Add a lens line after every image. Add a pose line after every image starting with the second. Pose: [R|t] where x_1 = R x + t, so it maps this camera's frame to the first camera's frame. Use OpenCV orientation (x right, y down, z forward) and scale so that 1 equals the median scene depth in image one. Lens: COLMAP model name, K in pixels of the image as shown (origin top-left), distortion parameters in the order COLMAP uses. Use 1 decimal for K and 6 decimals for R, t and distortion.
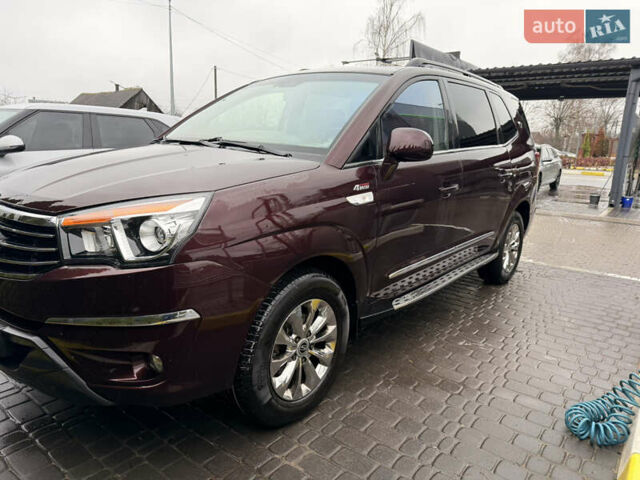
lens RADIAL K [[485.7, 0, 320.0], [0, 485.7, 240.0], [0, 0, 1]] dist [0.011574, -0.032233]
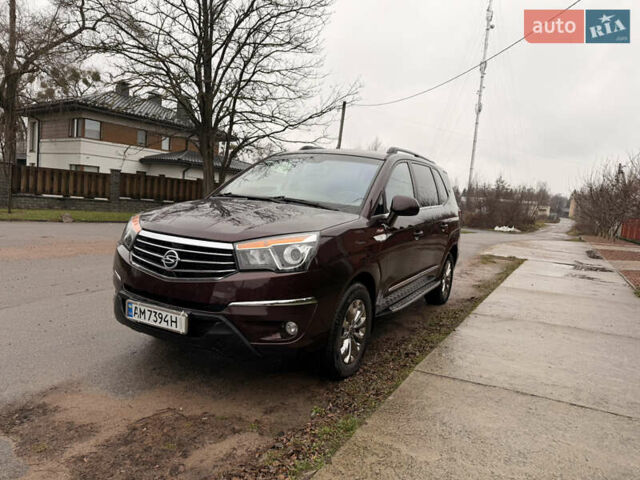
lens RADIAL K [[485.7, 0, 320.0], [0, 485.7, 240.0], [0, 0, 1]] dist [0.011574, -0.032233]
pose [[0.982851, 0.016404, 0.183671, -0.402870], [0.001202, 0.995444, -0.095338, 0.073869], [-0.184398, 0.093924, 0.978354, -0.526196]]
